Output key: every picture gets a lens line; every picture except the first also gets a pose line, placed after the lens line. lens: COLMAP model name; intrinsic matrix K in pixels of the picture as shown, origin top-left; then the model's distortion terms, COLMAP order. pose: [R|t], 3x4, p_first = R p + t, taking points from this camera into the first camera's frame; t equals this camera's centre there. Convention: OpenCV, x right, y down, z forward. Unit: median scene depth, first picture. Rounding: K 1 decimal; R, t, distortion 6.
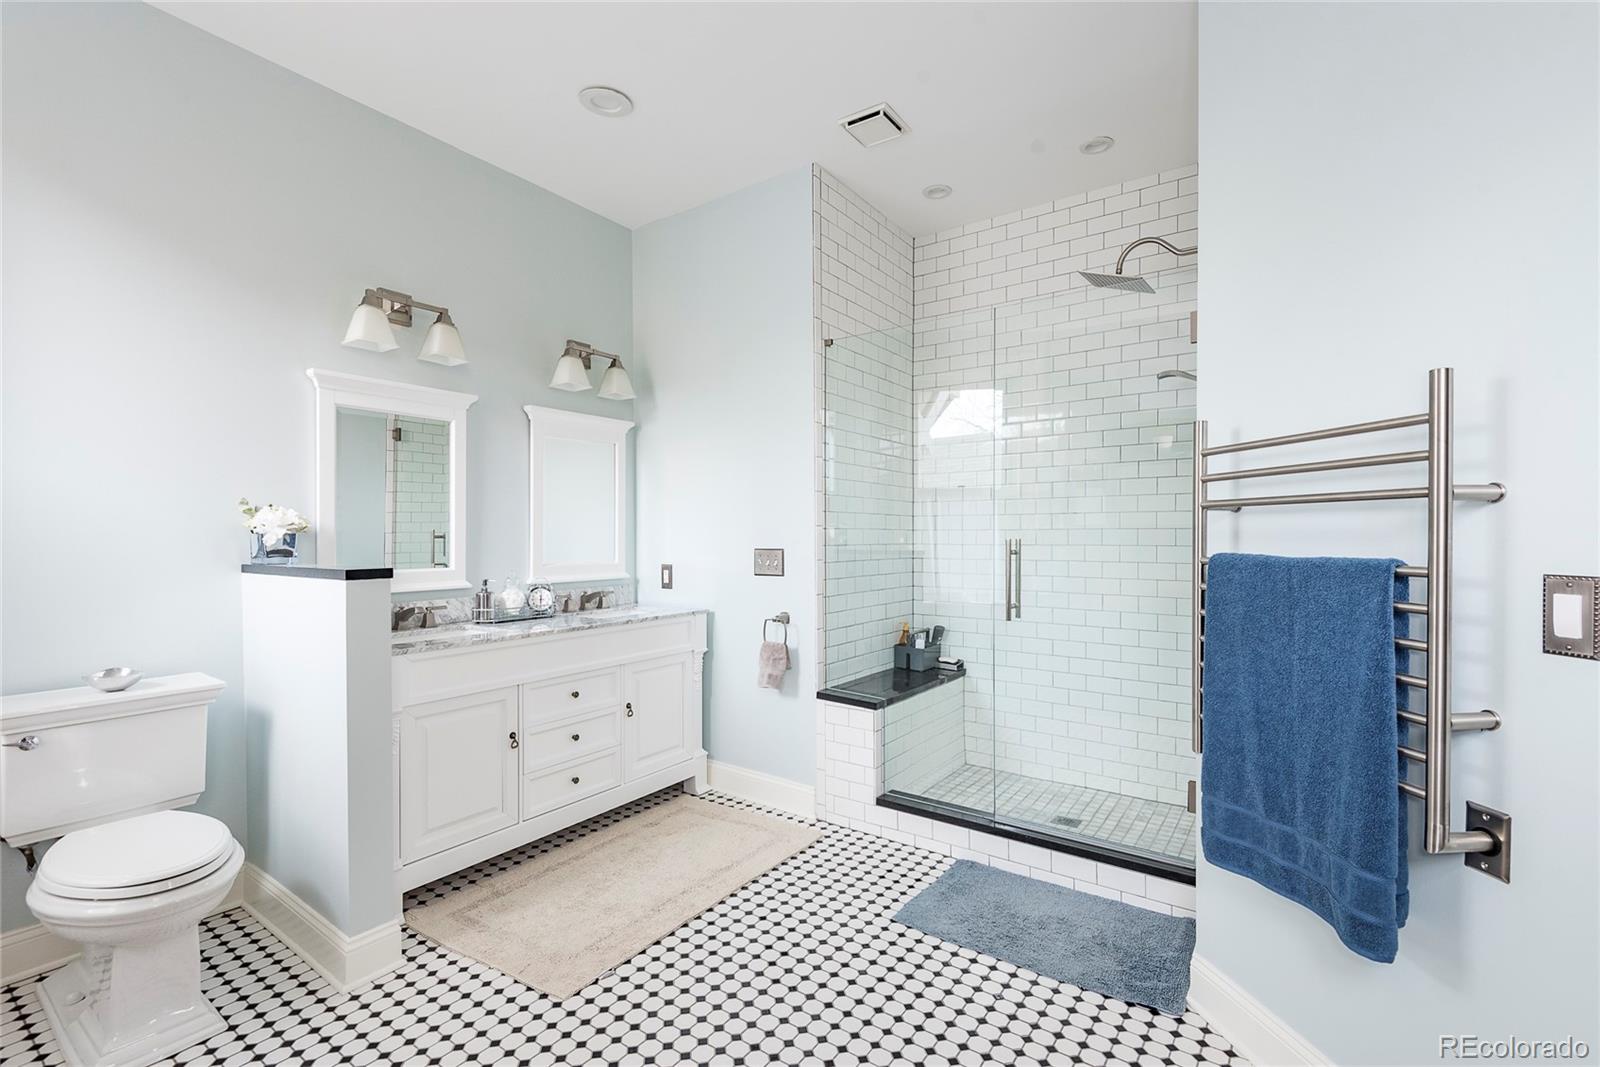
lens RADIAL K [[724.0, 0, 801.8], [0, 724.0, 535.9], [0, 0, 1]] dist [0.025285, -0.006246]
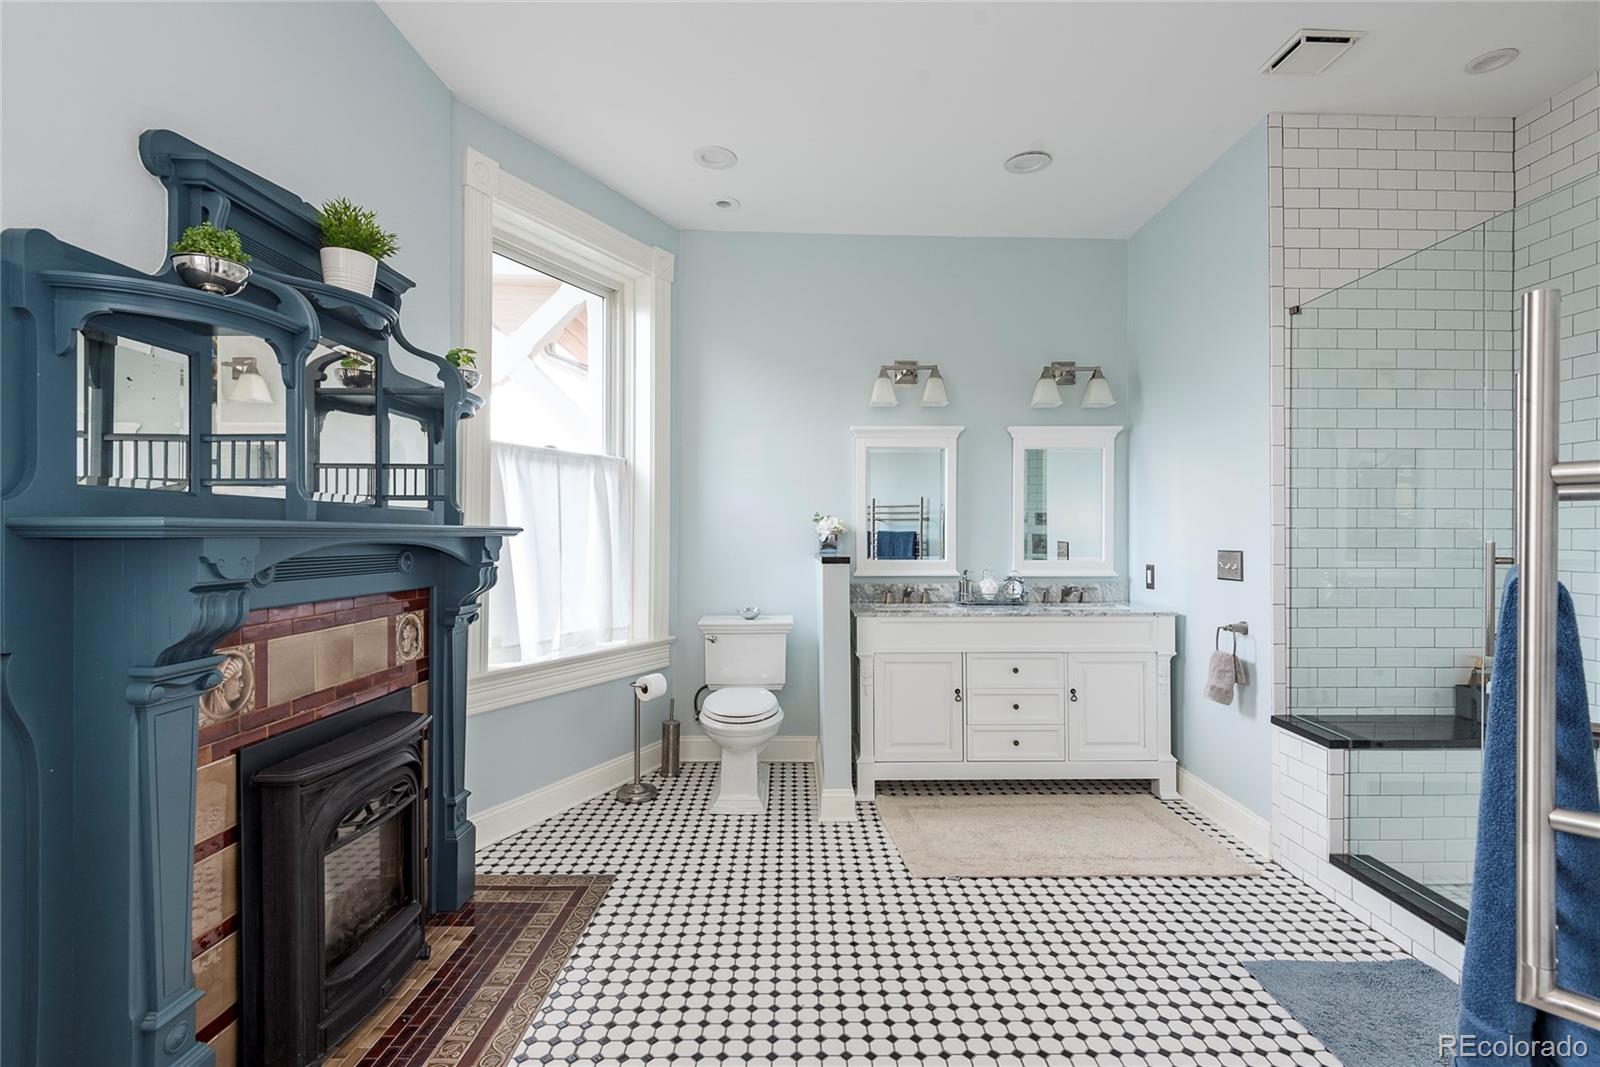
lens RADIAL K [[724.0, 0, 793.7], [0, 724.0, 532.6], [0, 0, 1]] dist [0.025285, -0.006246]
pose [[0.589996, -0.000447, -0.807406, 0.400390], [-0.002219, 0.999995, -0.002175, -0.001800], [0.807403, 0.003075, 0.589992, 0.012446]]
